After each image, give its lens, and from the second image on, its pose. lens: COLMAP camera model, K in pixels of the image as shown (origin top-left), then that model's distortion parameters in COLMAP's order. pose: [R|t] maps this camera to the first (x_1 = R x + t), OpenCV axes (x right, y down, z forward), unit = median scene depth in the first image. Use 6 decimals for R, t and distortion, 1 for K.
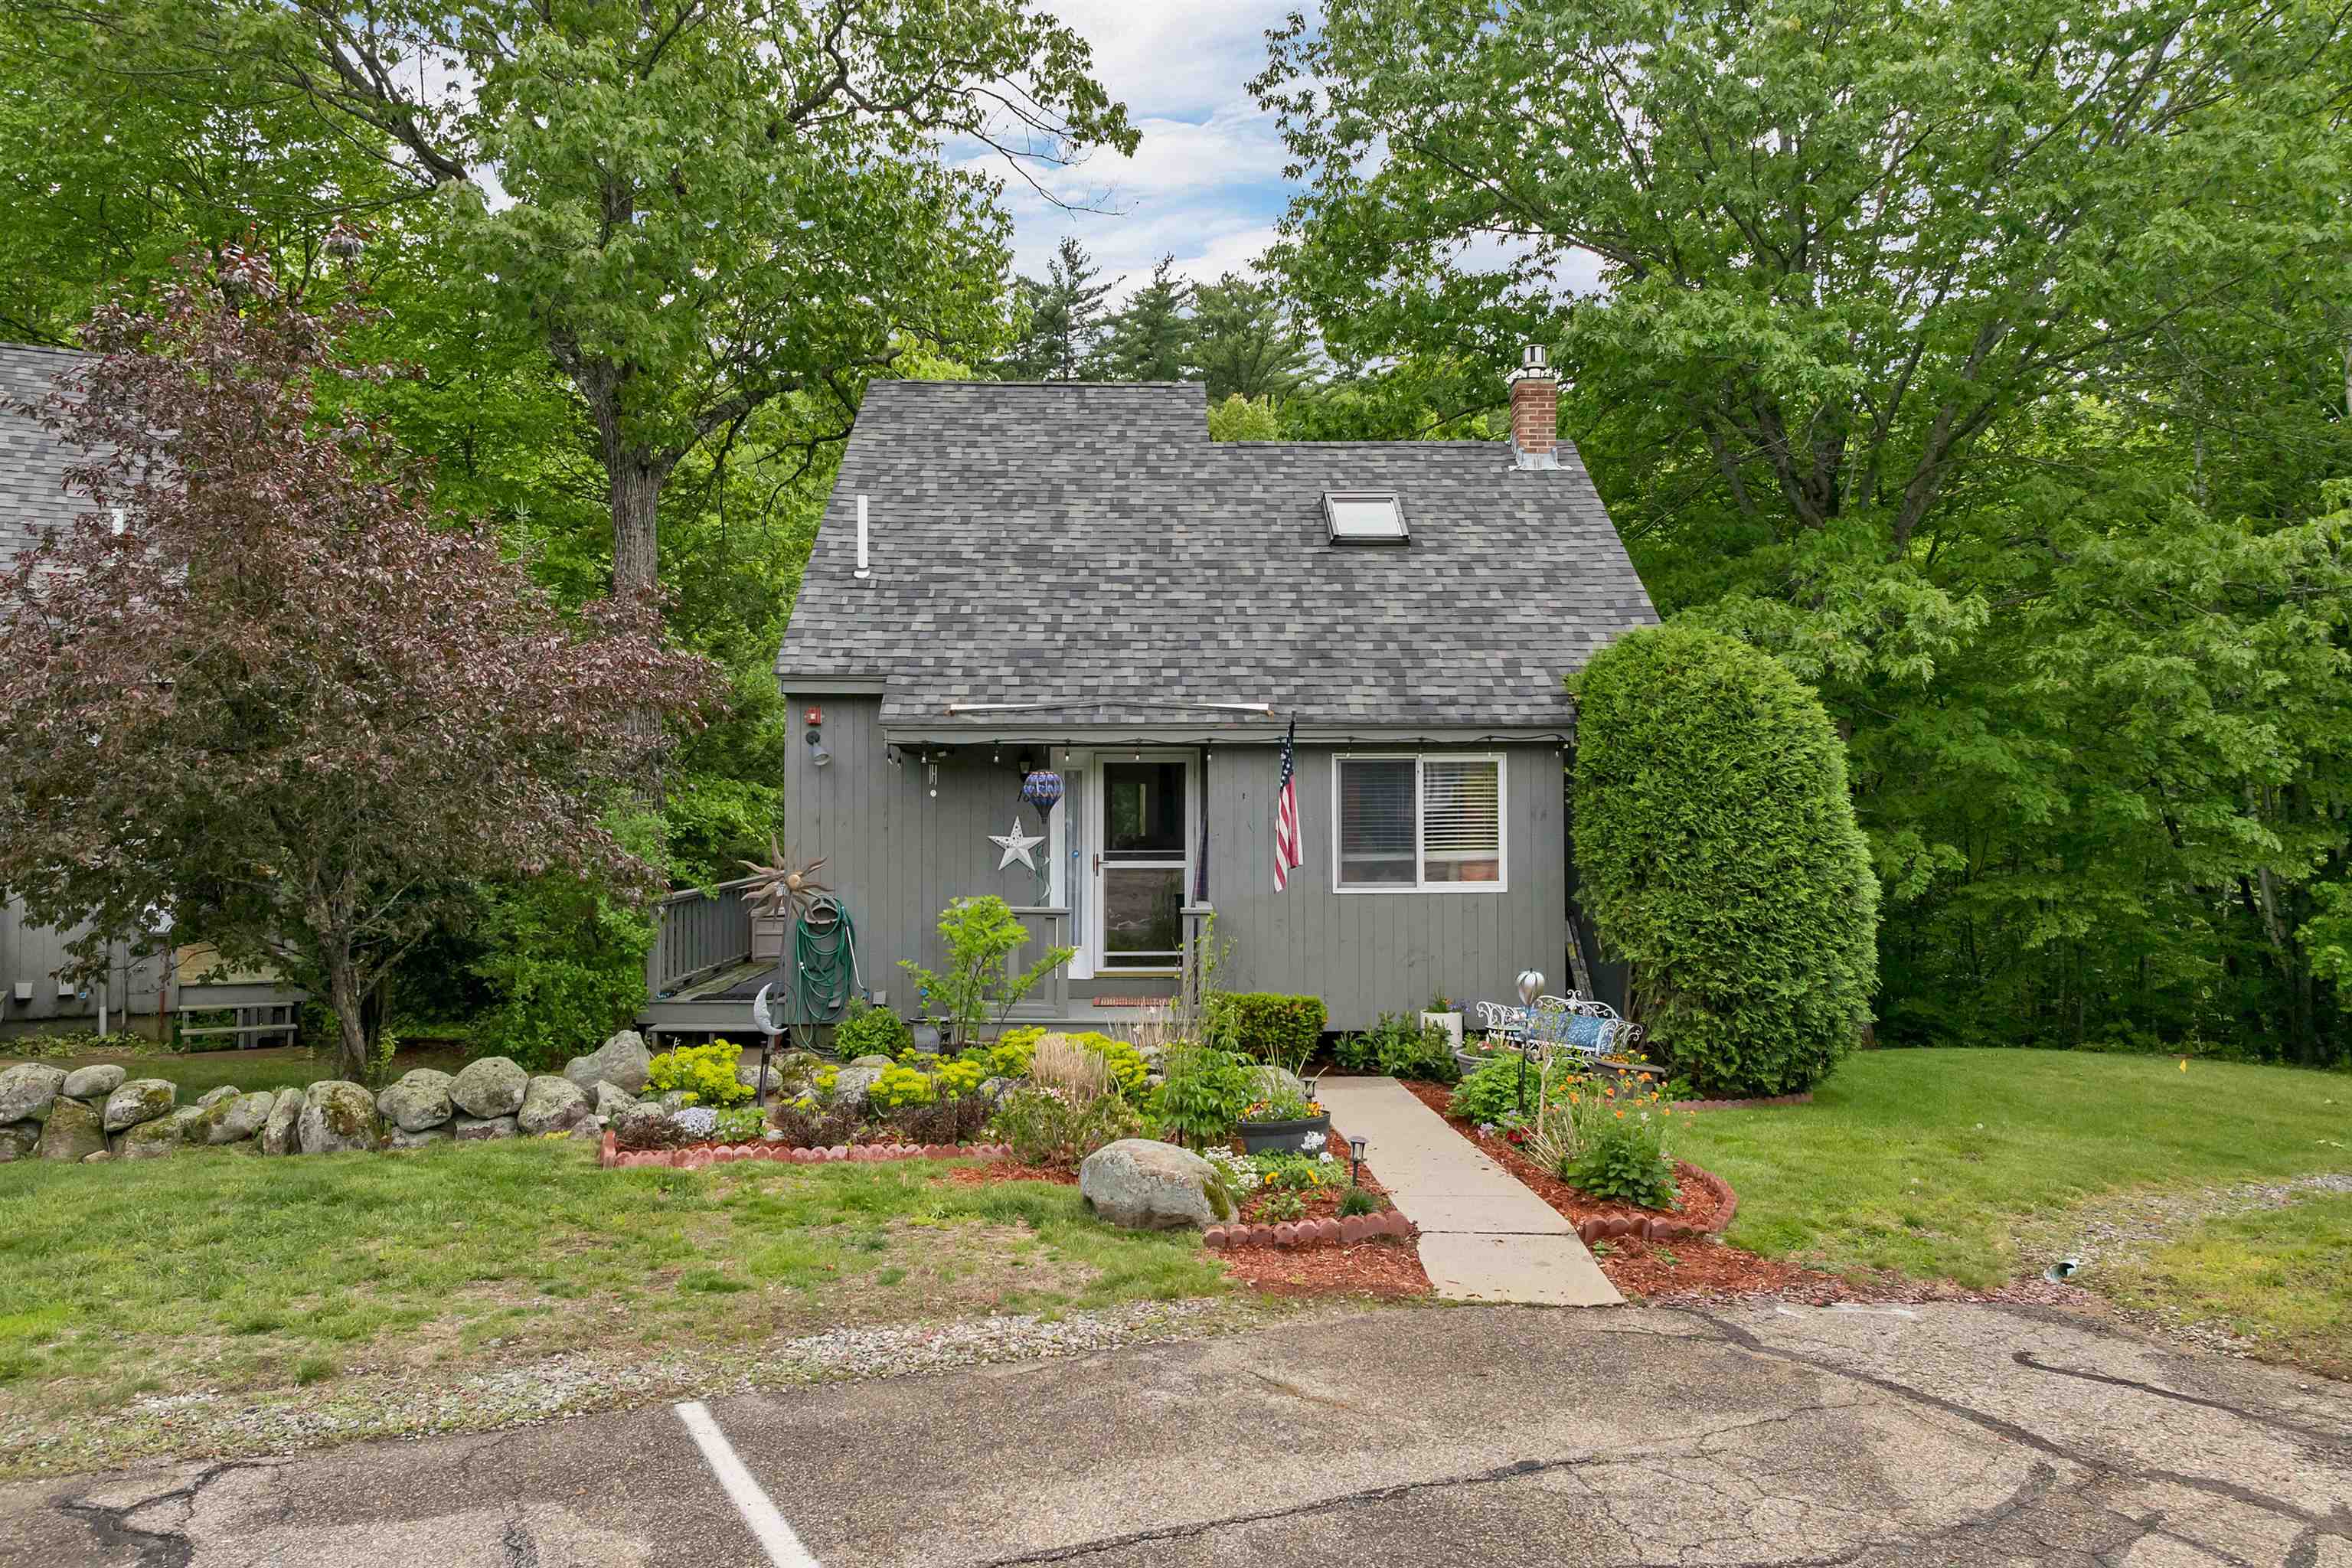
lens RADIAL K [[1689.9, 0, 1180.4], [0, 1689.9, 780.7], [0, 0, 1]] dist [-0.036391, 0.005175]
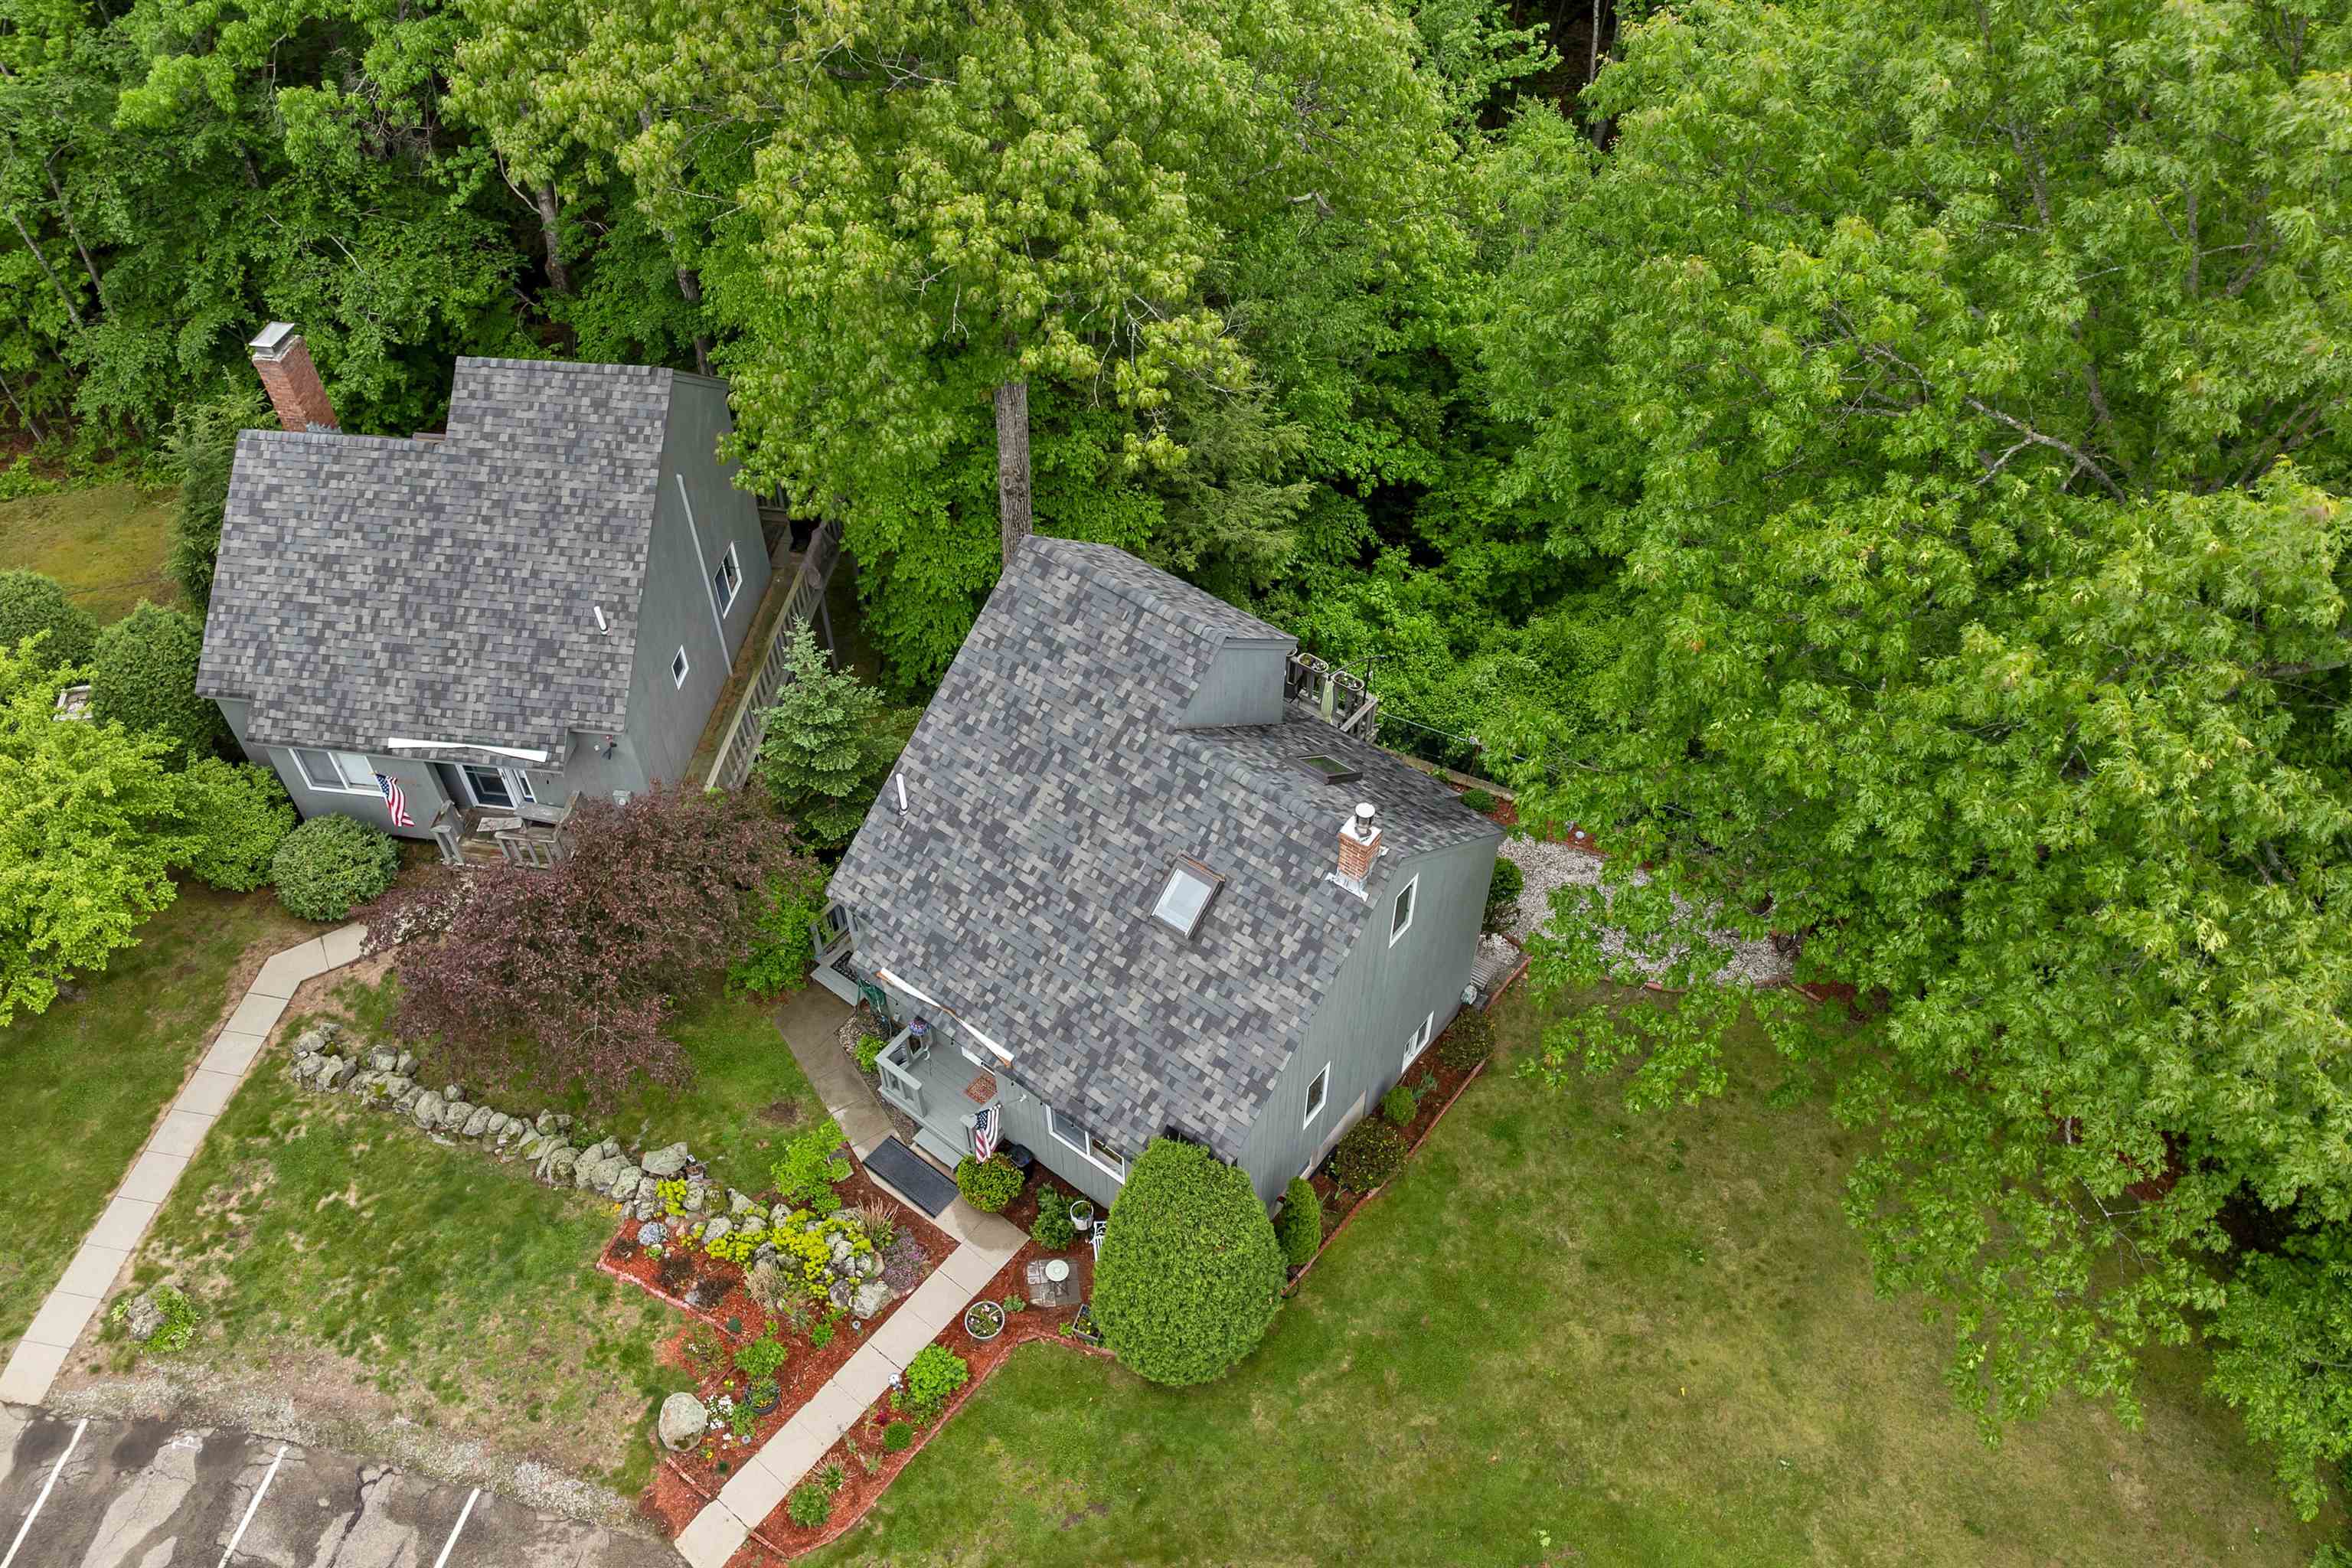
lens RADIAL K [[1689.9, 0, 1180.4], [0, 1689.9, 780.7], [0, 0, 1]] dist [-0.036391, 0.005175]
pose [[0.778453, 0.457579, -0.429688, 0.786754], [0.008121, 0.677142, 0.735808, -1.485495], [0.627650, -0.576281, 0.523407, 0.355550]]
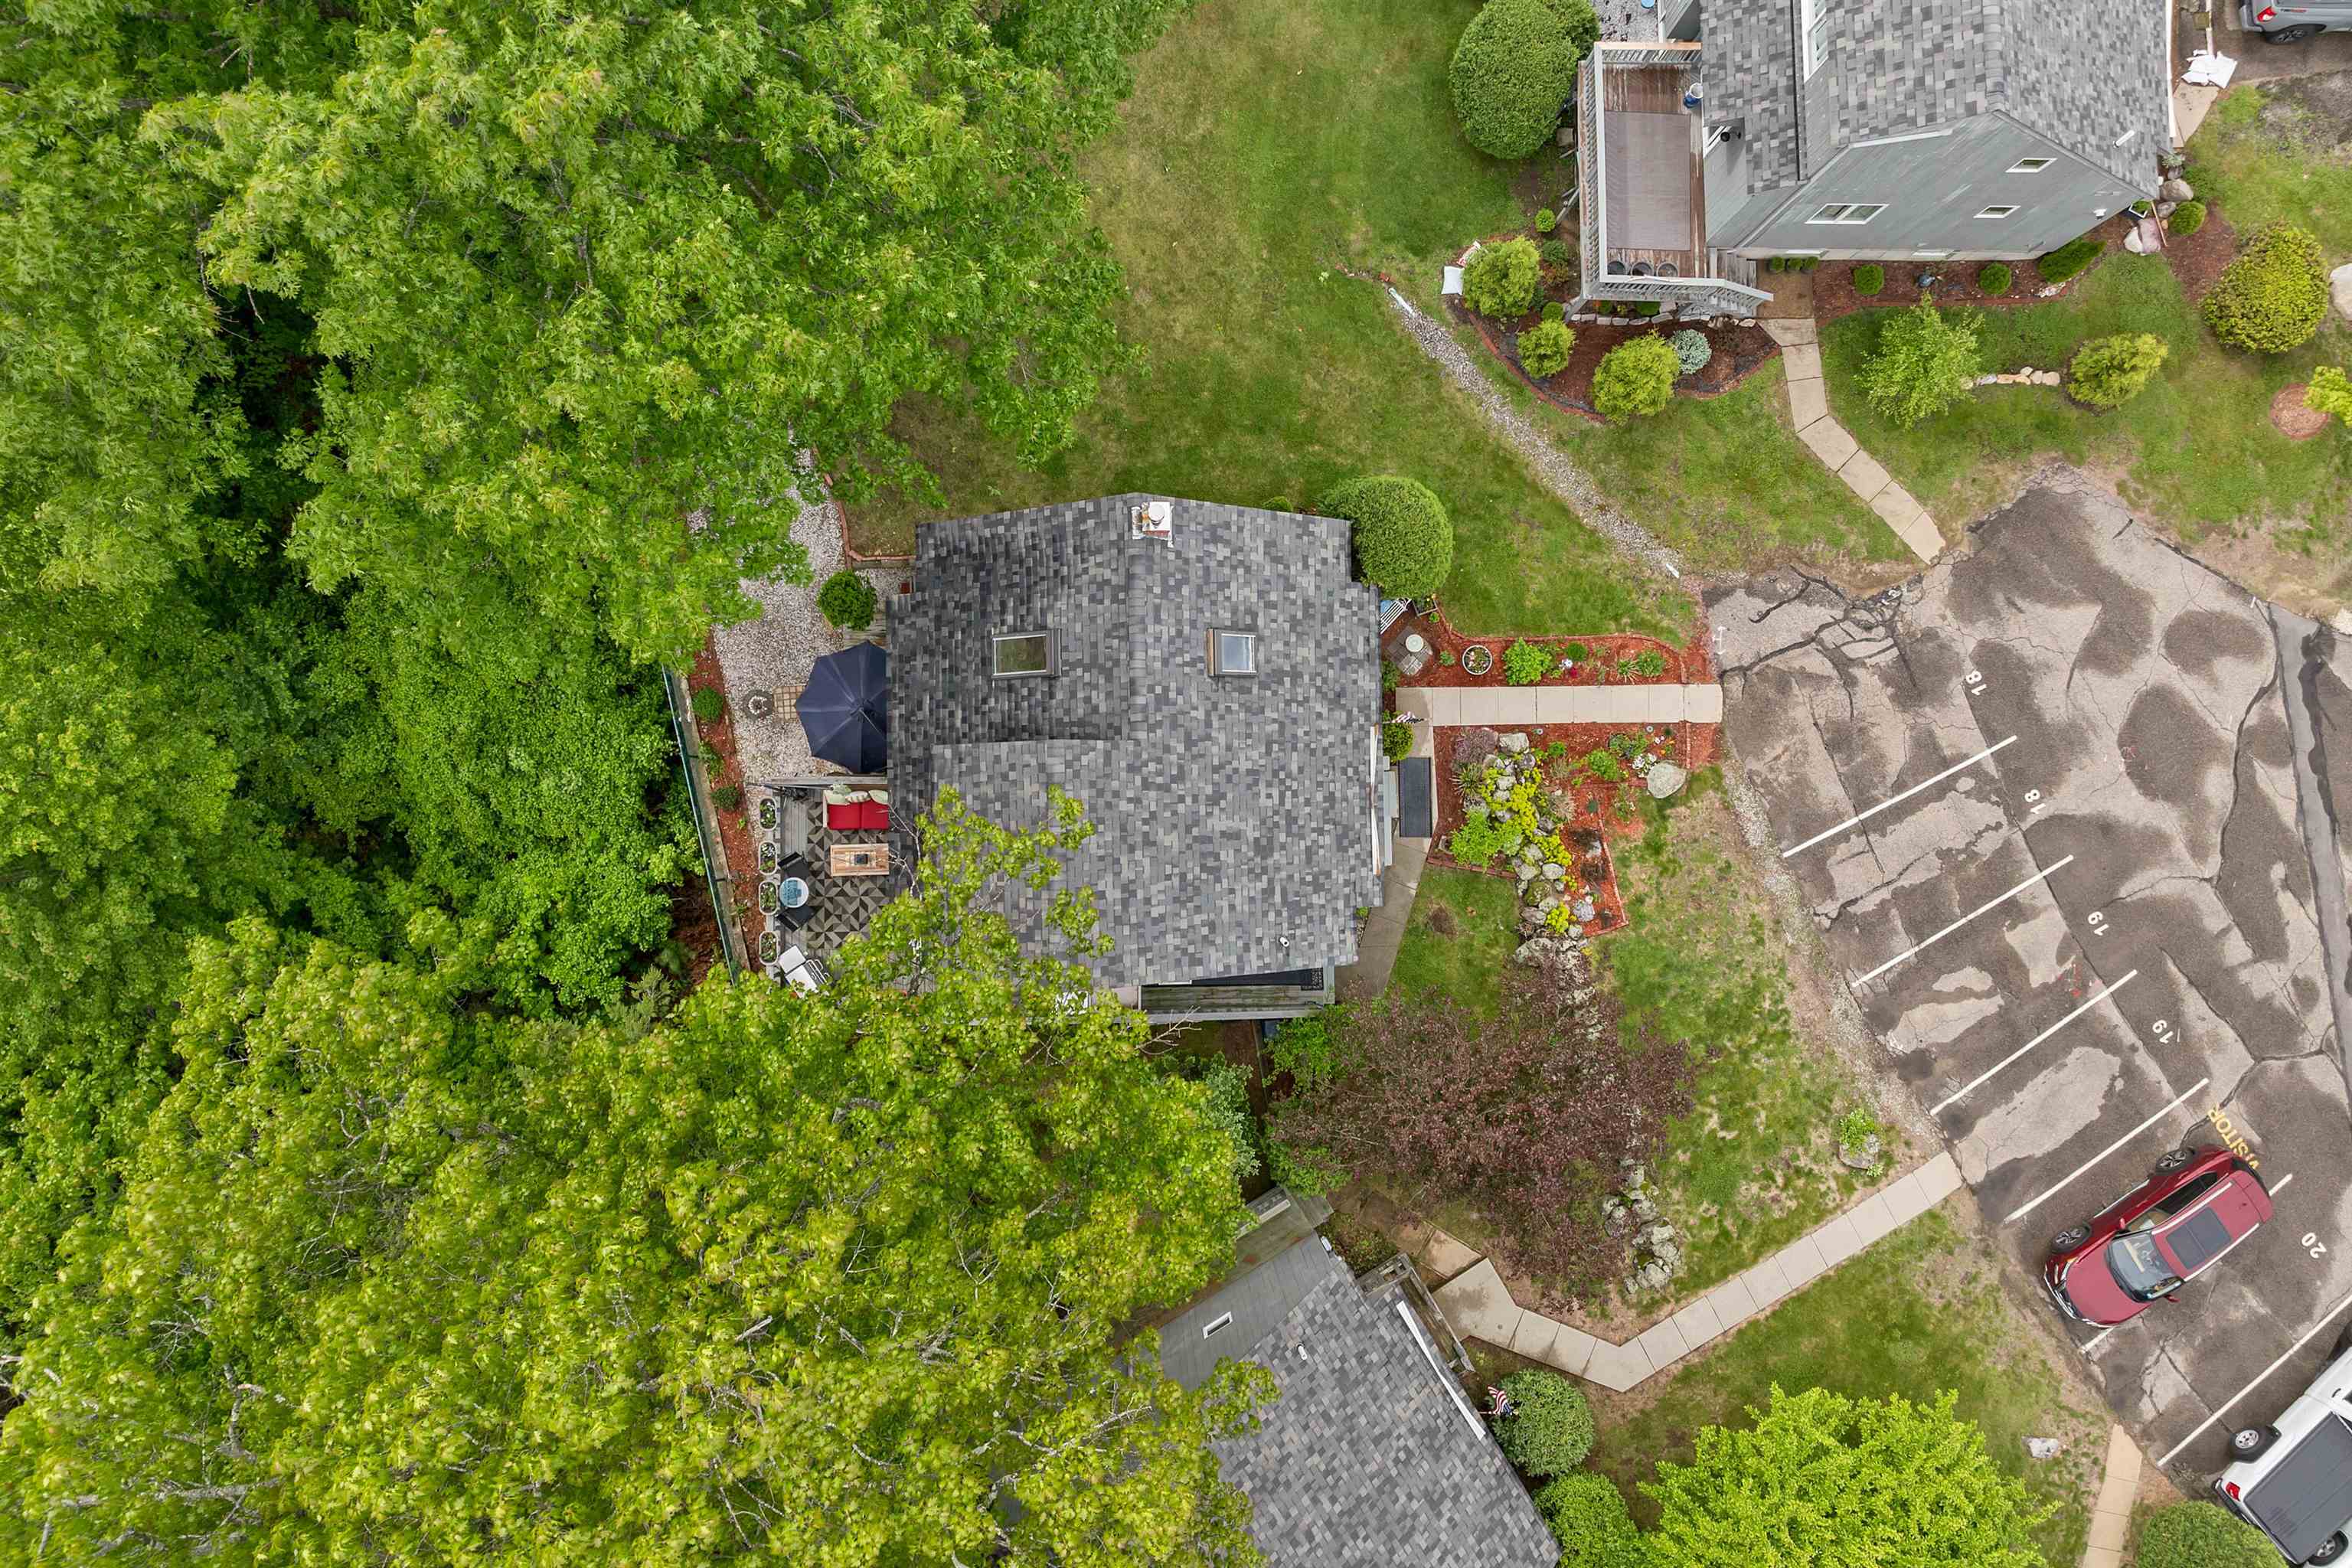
lens RADIAL K [[1689.9, 0, 1180.4], [0, 1689.9, 780.7], [0, 0, 1]] dist [-0.036391, 0.005175]
pose [[0.007254, -0.999807, 0.018248, -0.056490], [-0.048907, 0.017872, 0.998643, -2.128679], [-0.998777, -0.008136, -0.048768, 1.319645]]
